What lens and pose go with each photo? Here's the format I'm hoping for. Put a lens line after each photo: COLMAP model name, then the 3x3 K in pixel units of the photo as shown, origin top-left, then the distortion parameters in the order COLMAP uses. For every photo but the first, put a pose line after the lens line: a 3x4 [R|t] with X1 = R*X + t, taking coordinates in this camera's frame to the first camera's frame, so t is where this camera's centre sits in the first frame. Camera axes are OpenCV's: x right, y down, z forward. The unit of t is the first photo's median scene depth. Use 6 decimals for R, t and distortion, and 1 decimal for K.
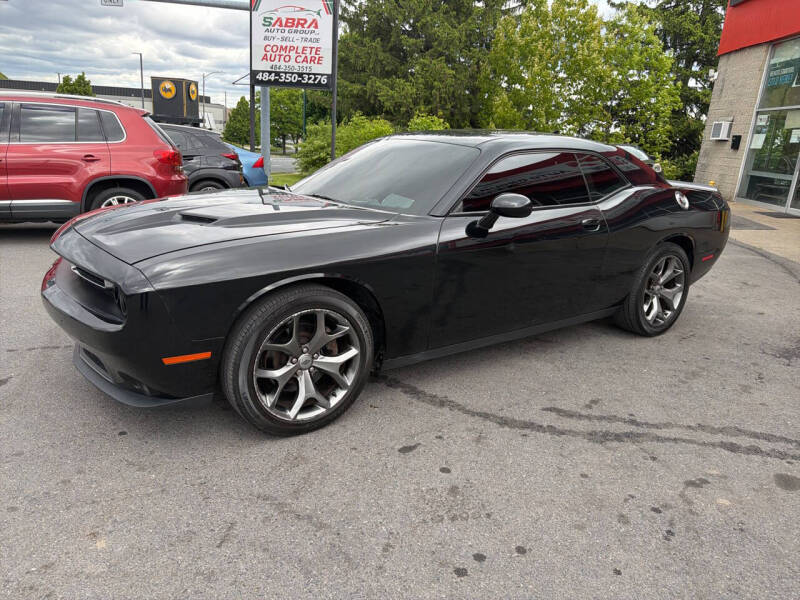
lens RADIAL K [[569.6, 0, 397.7], [0, 569.6, 298.9], [0, 0, 1]] dist [0.028979, -0.037068]
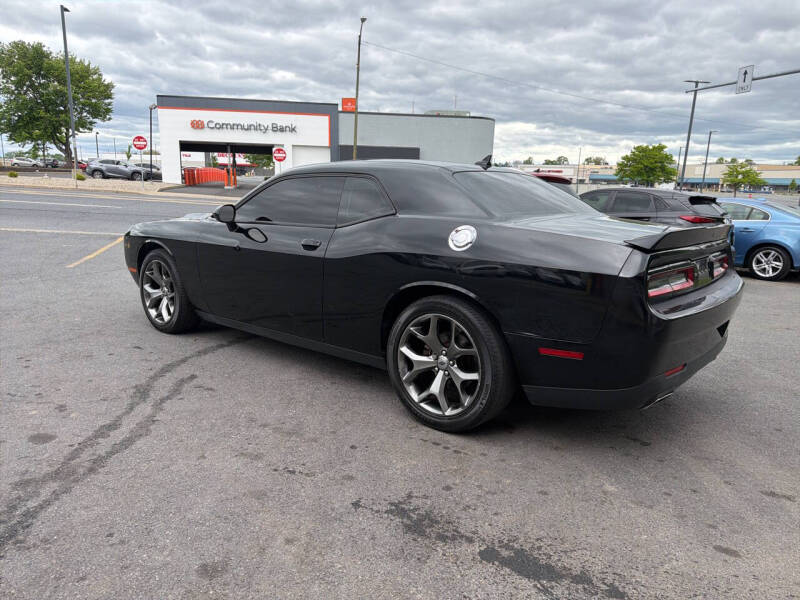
lens RADIAL K [[569.6, 0, 395.3], [0, 569.6, 301.0], [0, 0, 1]] dist [0.028979, -0.037068]
pose [[0.242526, 0.144611, -0.959306, 0.713463], [-0.279632, 0.957281, 0.073611, -0.080826], [0.928971, 0.250400, 0.272604, 0.480280]]
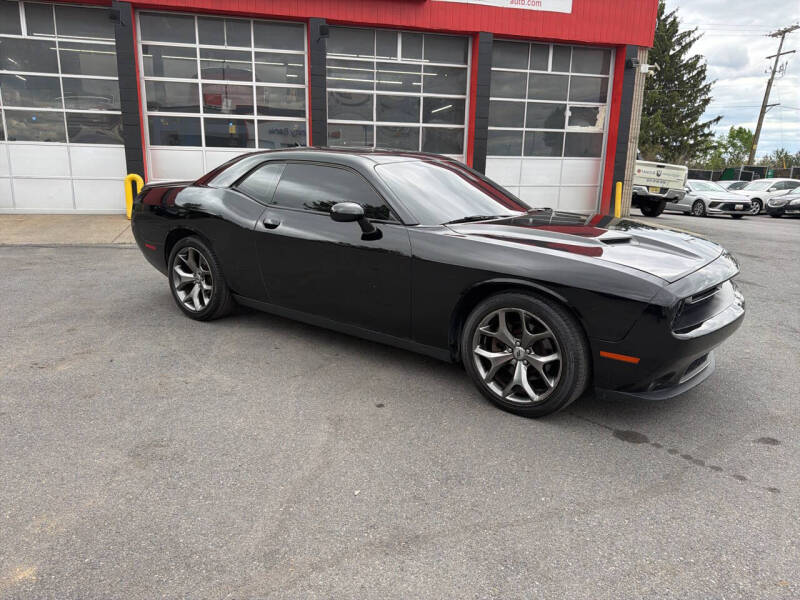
lens RADIAL K [[569.6, 0, 397.3], [0, 569.6, 302.4], [0, 0, 1]] dist [0.028979, -0.037068]
pose [[-0.322291, -0.290820, 0.900862, -0.600306], [0.224871, 0.900882, 0.371276, -0.260262], [-0.919544, 0.322236, -0.224949, 0.794913]]
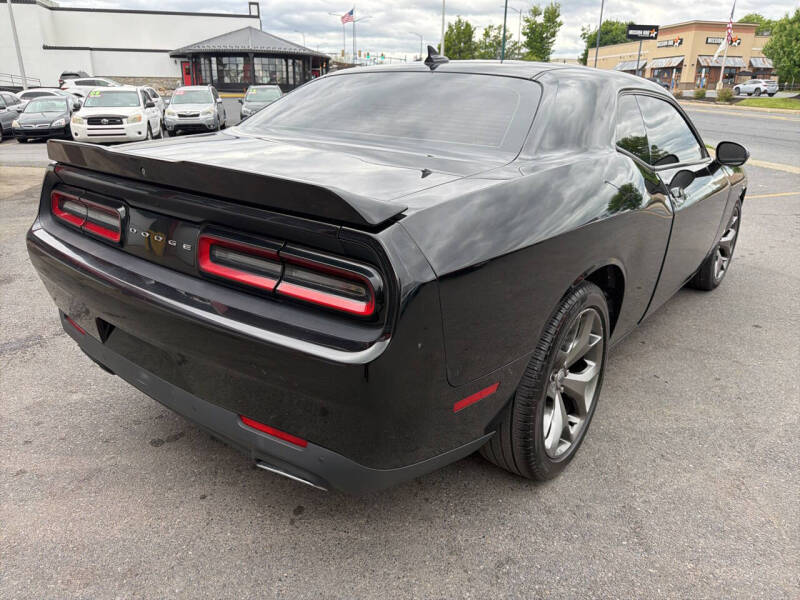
lens RADIAL K [[569.6, 0, 401.7], [0, 569.6, 300.9], [0, 0, 1]] dist [0.028979, -0.037068]
pose [[-0.950654, 0.023660, -0.309351, 0.323998], [-0.158767, 0.819544, 0.550582, -0.264556], [0.266553, 0.572527, -0.775346, 1.047546]]
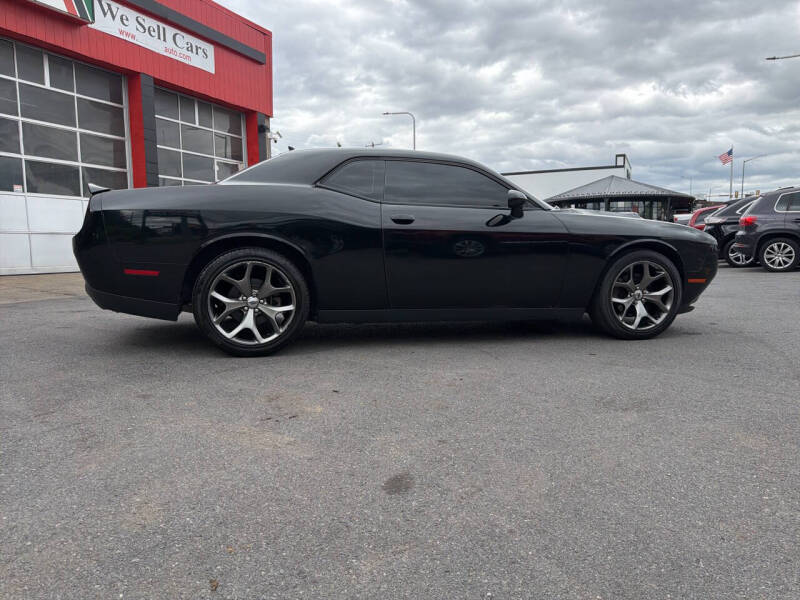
lens RADIAL K [[569.6, 0, 402.3], [0, 569.6, 300.0], [0, 0, 1]] dist [0.028979, -0.037068]
pose [[-0.940858, -0.091127, 0.326315, -0.172829], [0.040135, 0.926389, 0.374424, -0.279678], [-0.336415, 0.365376, -0.867943, 1.290630]]
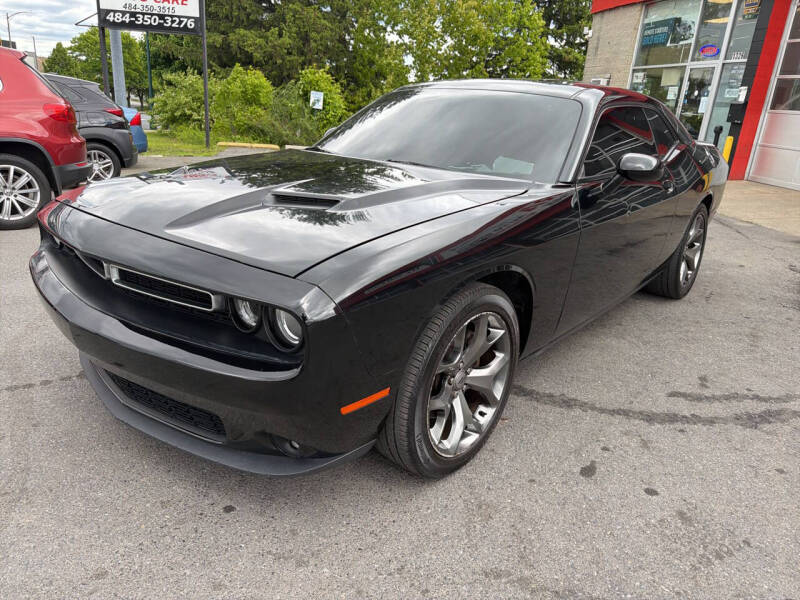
lens RADIAL K [[569.6, 0, 399.9], [0, 569.6, 298.7], [0, 0, 1]] dist [0.028979, -0.037068]
pose [[0.966171, -0.080327, 0.245072, -0.171314], [0.062994, 0.994979, 0.077777, -0.026551], [-0.250089, -0.059708, 0.966380, 0.110357]]
